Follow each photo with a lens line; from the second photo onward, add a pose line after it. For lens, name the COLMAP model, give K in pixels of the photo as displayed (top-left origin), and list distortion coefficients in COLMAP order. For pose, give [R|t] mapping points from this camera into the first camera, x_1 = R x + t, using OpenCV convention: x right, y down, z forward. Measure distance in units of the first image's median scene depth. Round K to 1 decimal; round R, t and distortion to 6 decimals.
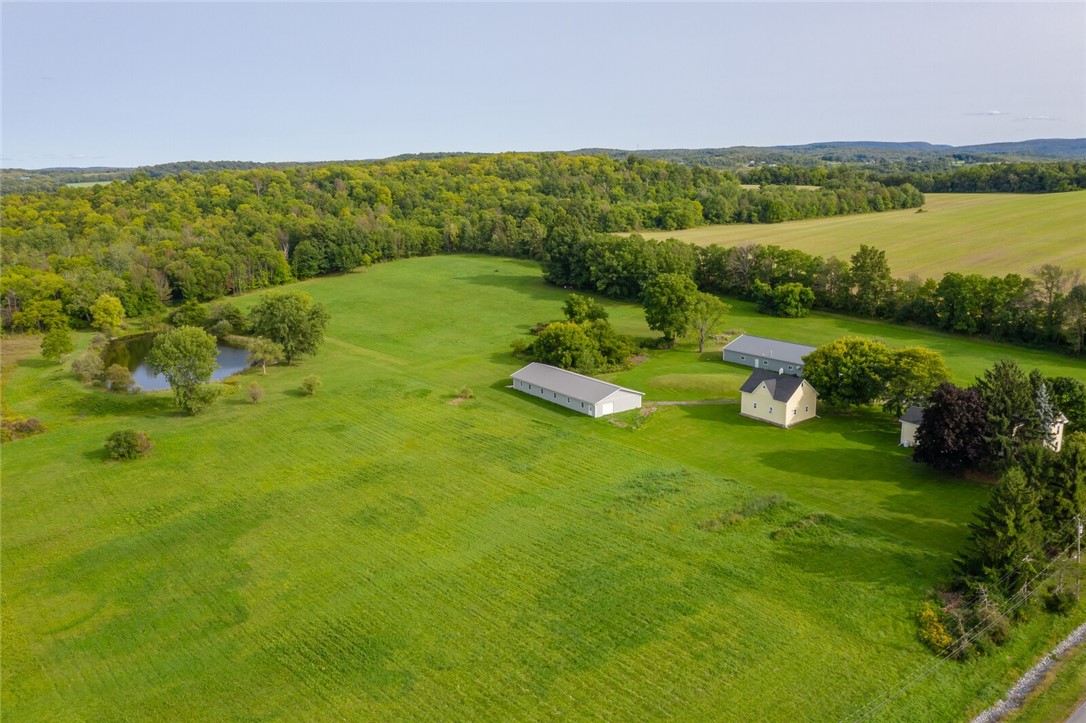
lens RADIAL K [[863.6, 0, 543.0], [0, 863.6, 361.5], [0, 0, 1]] dist [-0.008438, 0.005177]
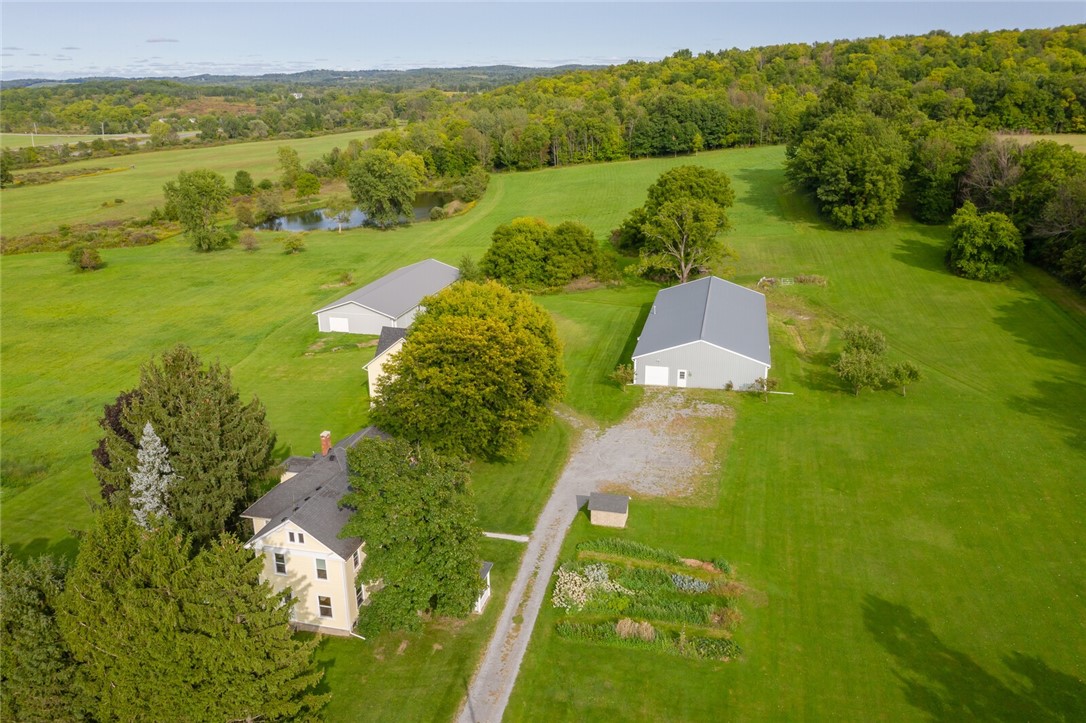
lens RADIAL K [[863.6, 0, 543.0], [0, 863.6, 361.5], [0, 0, 1]] dist [-0.008438, 0.005177]
pose [[0.645843, 0.247738, -0.722158, 0.414989], [-0.165157, 0.968827, 0.184655, -0.044999], [0.745392, 0.000012, 0.666626, 0.367009]]
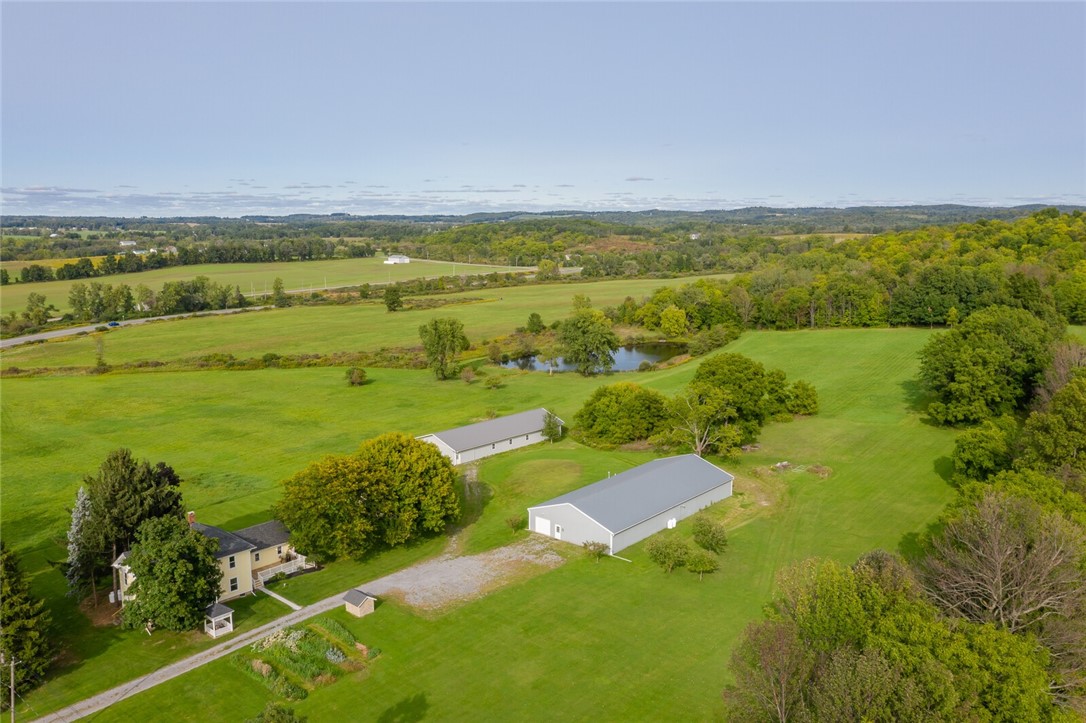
lens RADIAL K [[863.4, 0, 543.0], [0, 863.4, 361.5], [0, 0, 1]] dist [-0.011266, 0.006146]
pose [[0.209302, 0.181391, -0.960880, 0.581226], [-0.217222, 0.966717, 0.135177, -0.114984], [0.953419, 0.180431, 0.241738, 0.500768]]
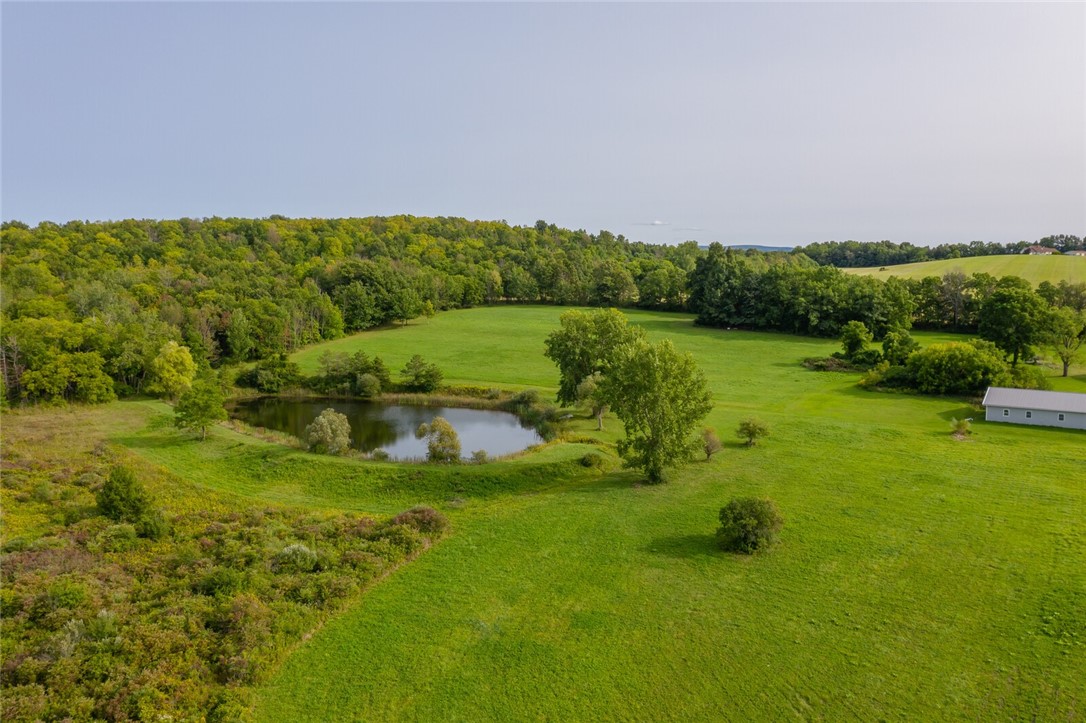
lens RADIAL K [[863.6, 0, 543.0], [0, 863.6, 361.5], [0, 0, 1]] dist [-0.008438, 0.005177]
pose [[0.943212, -0.026275, 0.331150, -0.421034], [0.063699, 0.992674, -0.102668, 0.021160], [-0.326026, 0.117931, 0.937976, 0.263781]]
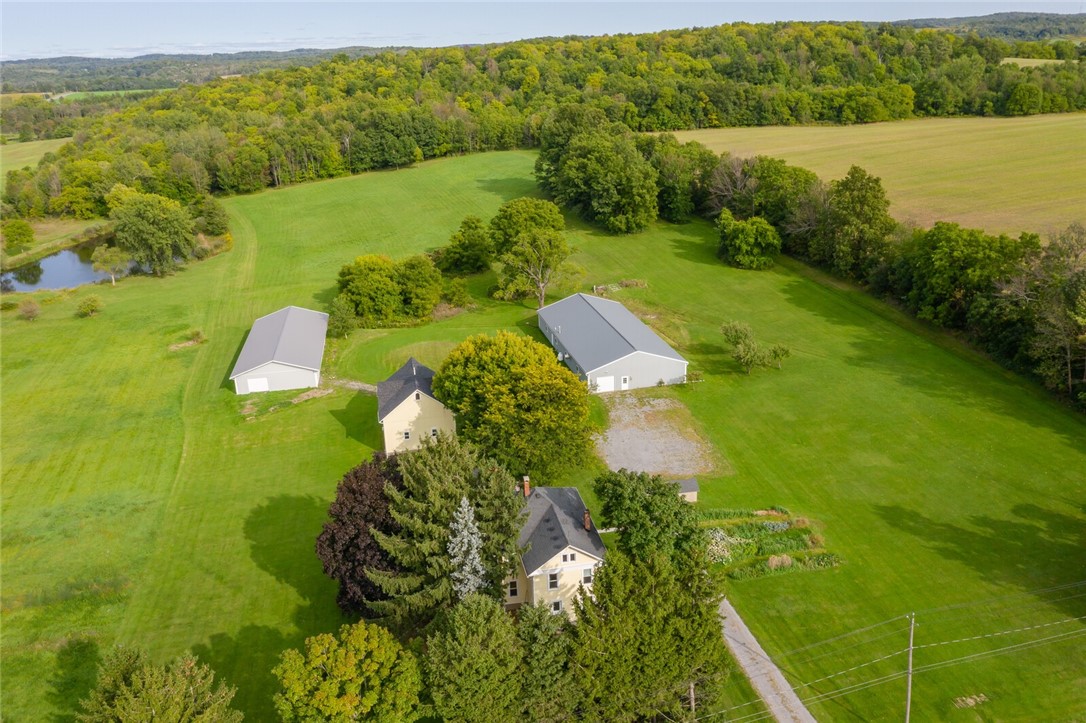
lens RADIAL K [[866.6, 0, 543.0], [0, 866.6, 361.5], [0, 0, 1]] dist [-0.013016, 0.008784]
pose [[0.909504, 0.128974, -0.395180, 0.343731], [-0.074570, 0.985851, 0.150127, -0.056194], [0.408951, -0.107072, 0.906253, 0.238024]]
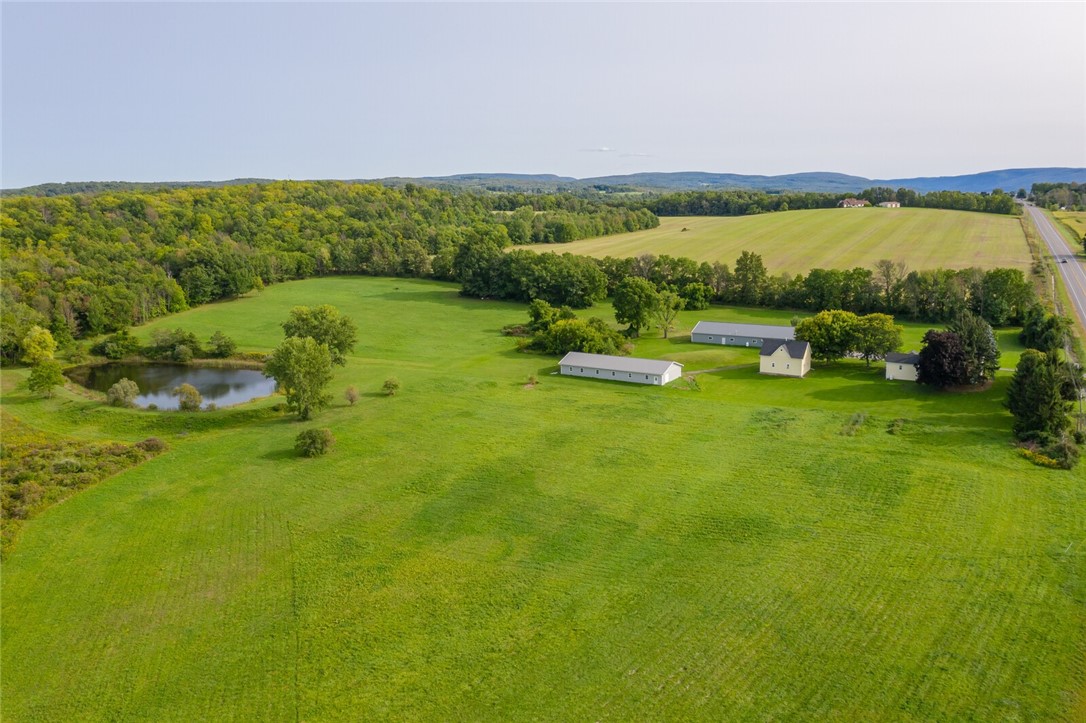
lens RADIAL K [[859.2, 0, 543.0], [0, 859.2, 361.5], [0, 0, 1]] dist [-0.010170, -0.000834]
pose [[0.921642, -0.073683, 0.380981, -0.328456], [0.086131, 0.996160, -0.015703, 0.019682], [-0.378361, 0.047286, 0.924449, -0.058914]]
